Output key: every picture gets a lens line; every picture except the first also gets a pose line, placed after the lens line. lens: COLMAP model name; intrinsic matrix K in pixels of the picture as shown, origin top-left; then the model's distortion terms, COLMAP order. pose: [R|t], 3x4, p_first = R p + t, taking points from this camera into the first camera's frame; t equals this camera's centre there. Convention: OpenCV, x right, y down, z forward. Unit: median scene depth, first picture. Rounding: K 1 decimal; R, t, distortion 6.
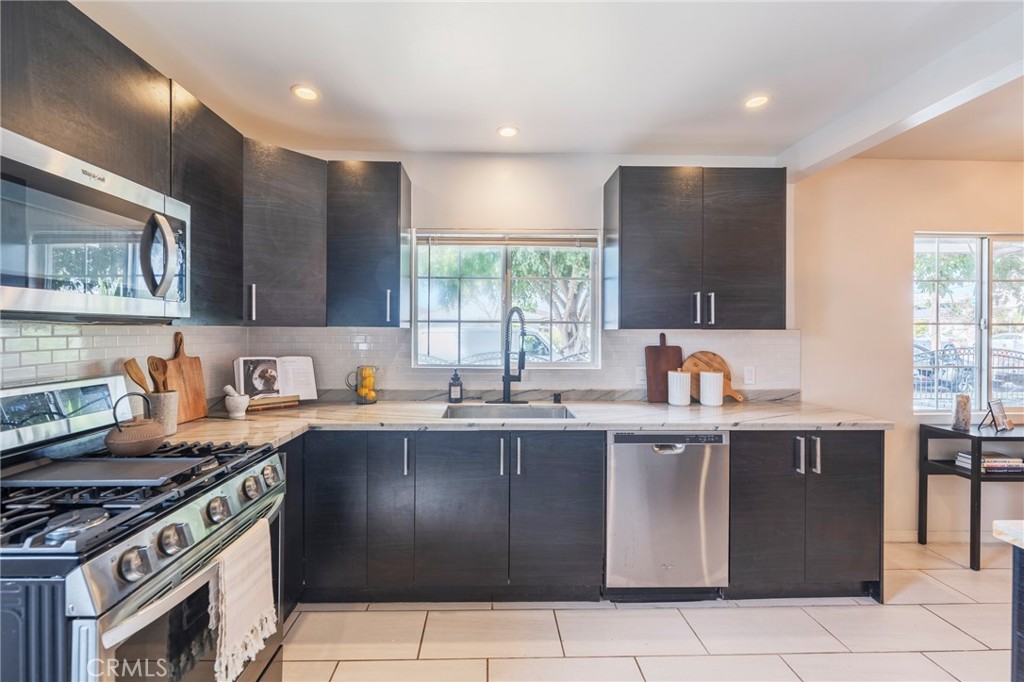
lens RADIAL K [[414.6, 0, 509.4], [0, 414.6, 335.3], [0, 0, 1]] dist [-0.006780, 0.000652]
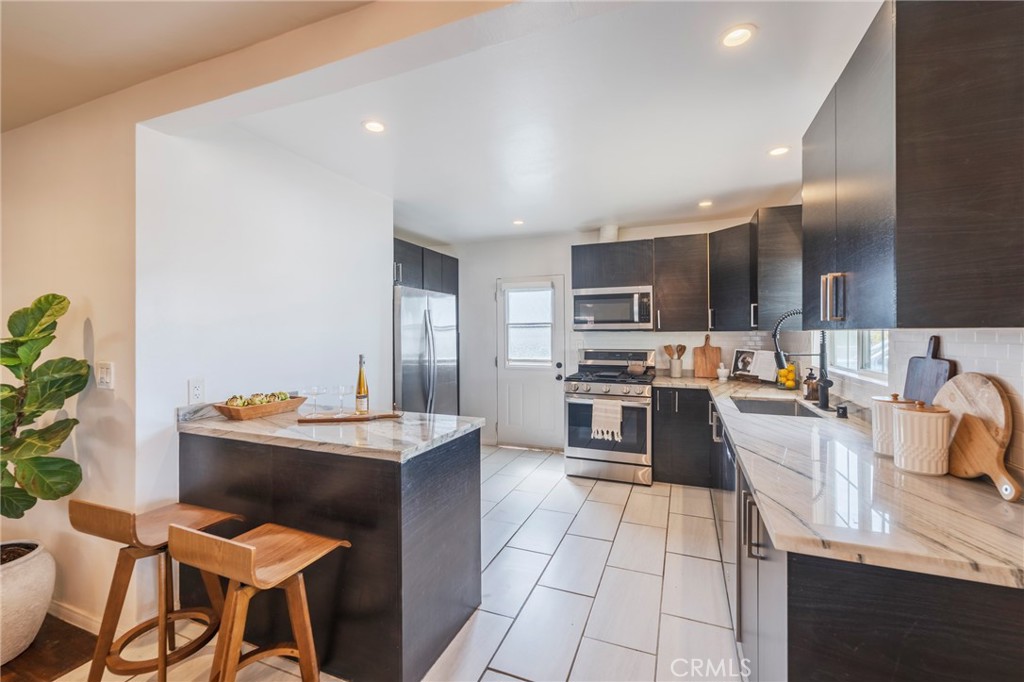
lens RADIAL K [[414.6, 0, 500.5], [0, 414.6, 331.6], [0, 0, 1]] dist [-0.006780, 0.000652]
pose [[-0.411864, -0.008988, -0.911201, 1.265506], [-0.008546, 0.999945, -0.006001, -0.000311], [0.911205, 0.005316, -0.411918, 0.768107]]
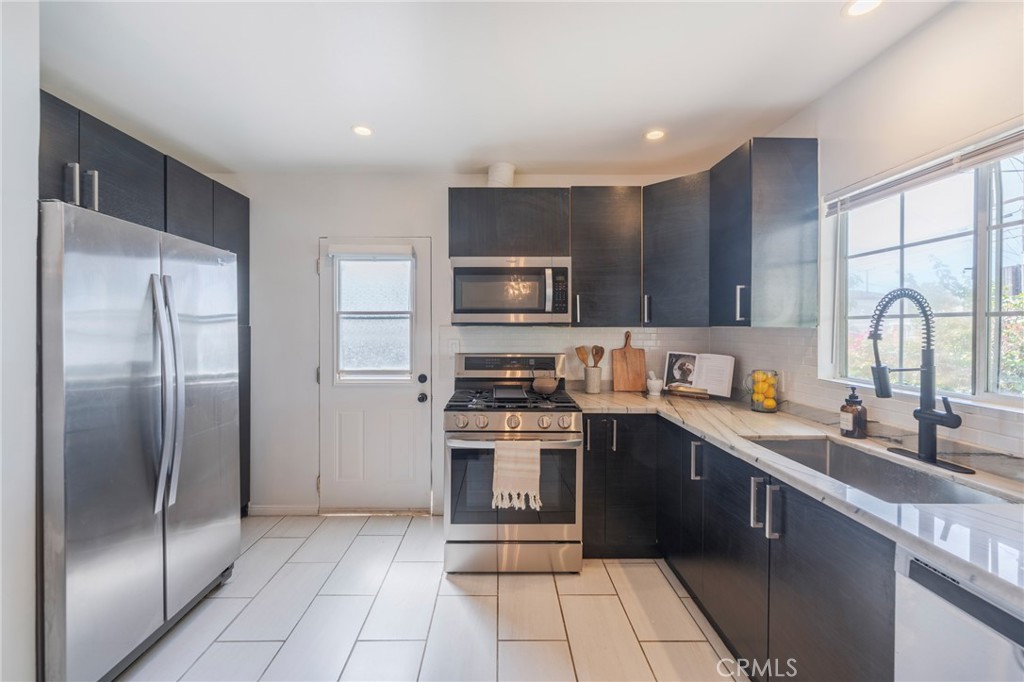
lens RADIAL K [[414.6, 0, 474.3], [0, 414.6, 330.3], [0, 0, 1]] dist [-0.006780, 0.000652]
pose [[-0.072171, -0.001412, -0.997391, 0.626208], [-0.013107, 0.999914, -0.000467, -0.002684], [0.997306, 0.013039, -0.072184, 0.468008]]
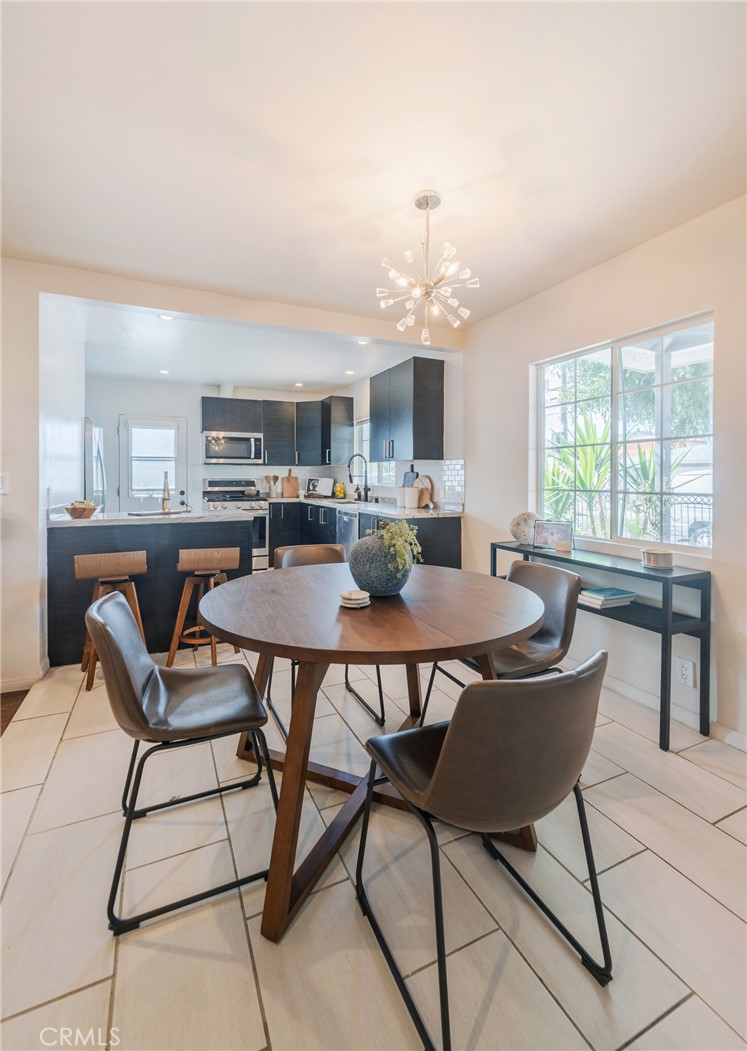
lens RADIAL K [[445.7, 0, 382.4], [0, 445.7, 477.3], [0, 0, 1]] dist [0.012192, -0.000061]
pose [[0.424524, -0.006279, -0.905395, 2.108721], [-0.004777, 0.999946, -0.009175, 0.071742], [0.905404, 0.008220, 0.424472, 0.181237]]
